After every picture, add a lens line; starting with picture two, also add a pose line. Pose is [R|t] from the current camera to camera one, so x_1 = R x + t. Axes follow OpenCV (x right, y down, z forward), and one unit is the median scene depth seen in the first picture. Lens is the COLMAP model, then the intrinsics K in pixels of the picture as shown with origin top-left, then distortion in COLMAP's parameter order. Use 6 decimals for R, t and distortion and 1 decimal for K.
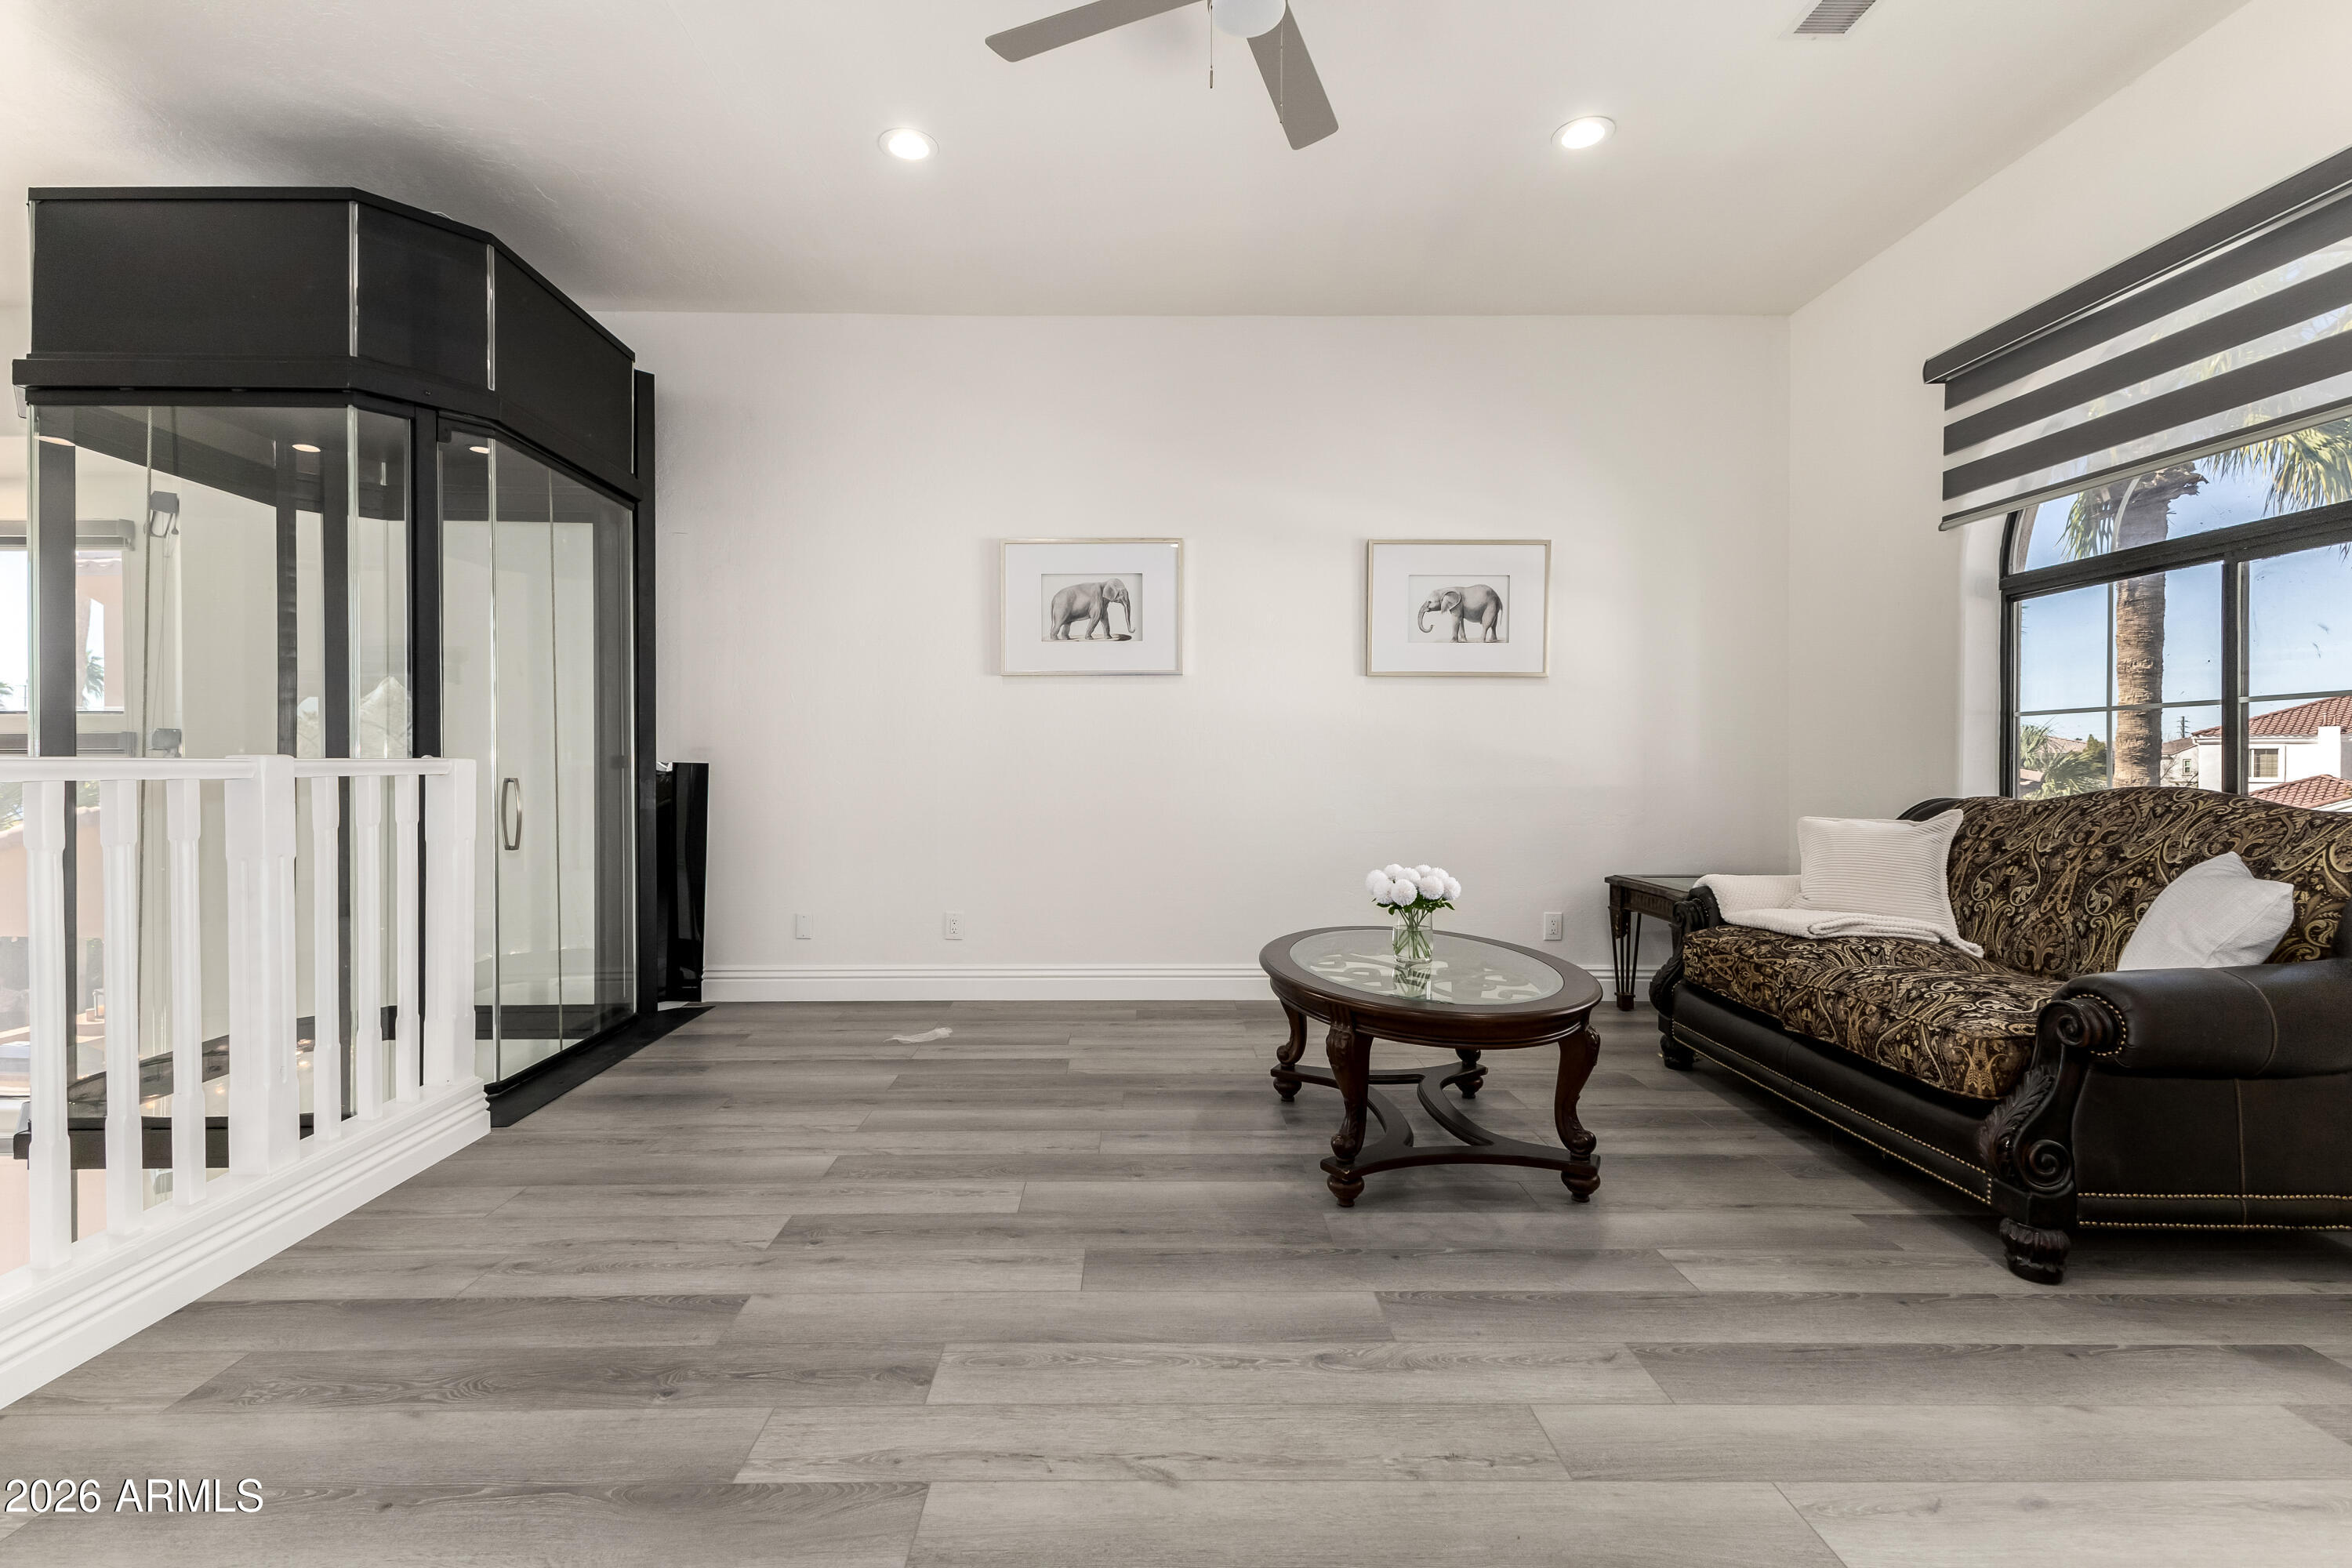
lens RADIAL K [[1013.1, 0, 1171.0], [0, 1013.1, 771.6], [0, 0, 1]] dist [0.010780, -0.000802]
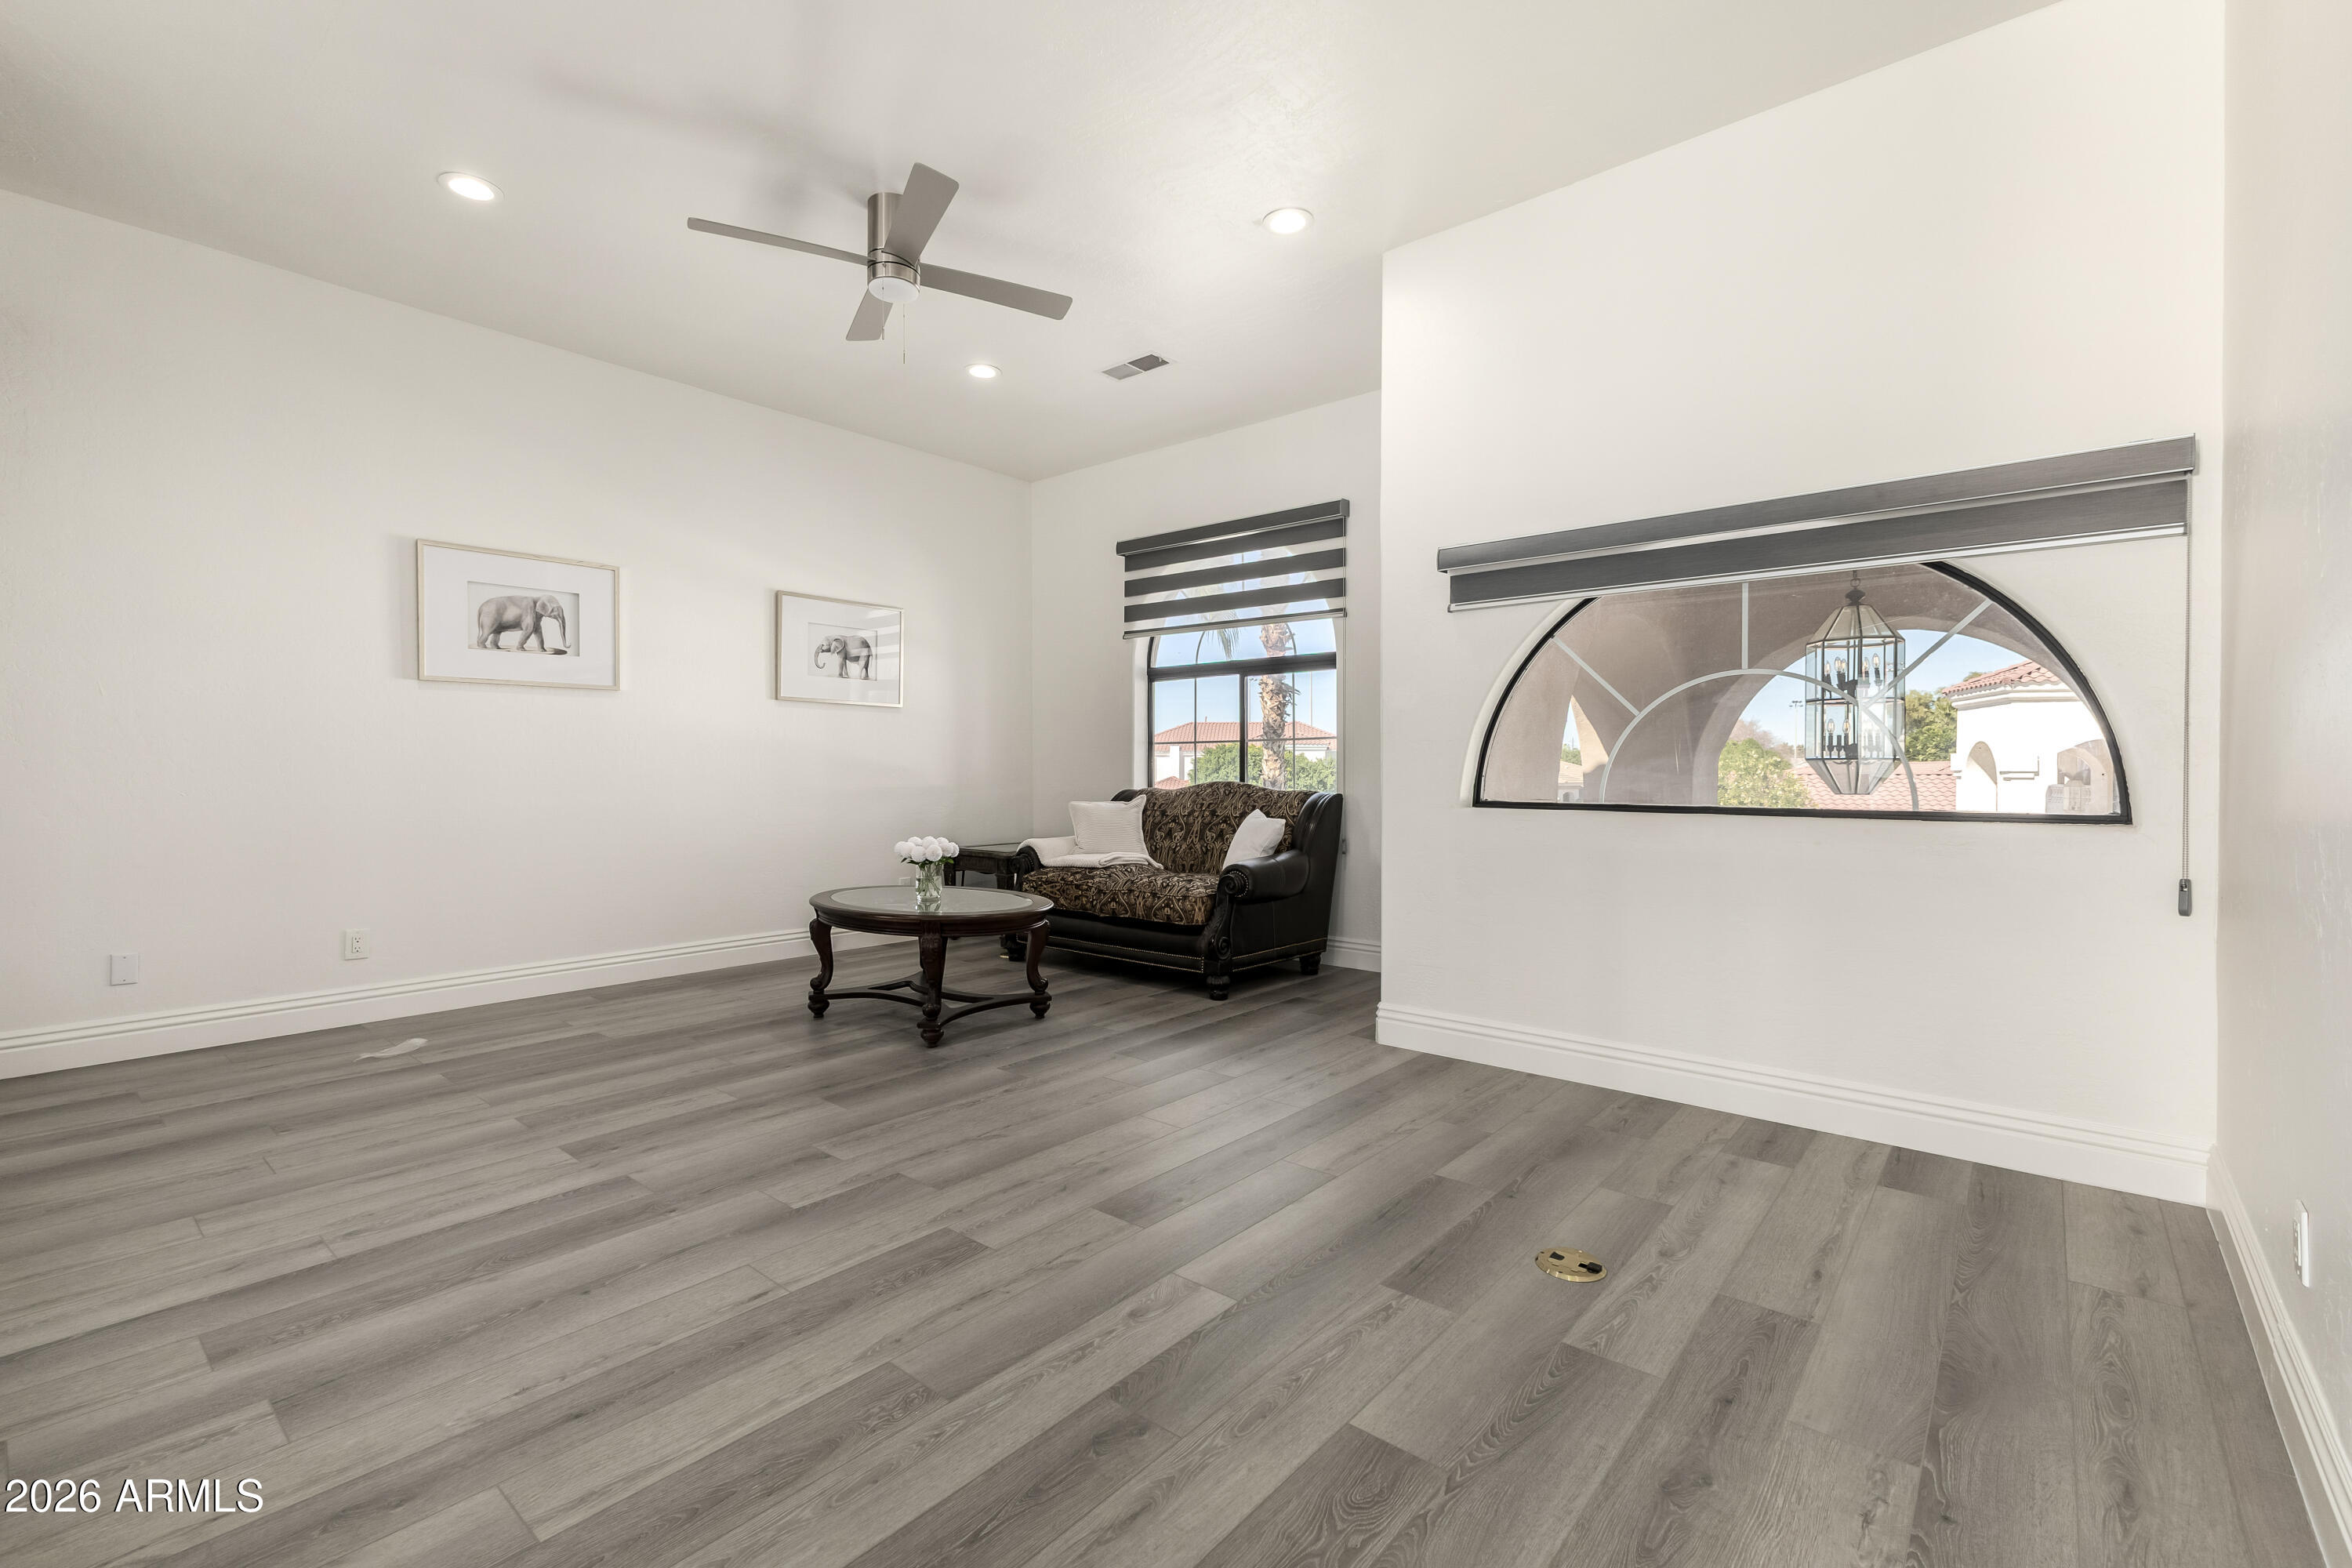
lens RADIAL K [[1013.1, 0, 1171.0], [0, 1013.1, 771.6], [0, 0, 1]] dist [0.010780, -0.000802]
pose [[0.657720, -0.002258, 0.753259, -0.634802], [0.005623, 0.999982, -0.001913, -0.001434], [-0.753241, 0.005494, 0.657722, -0.272321]]
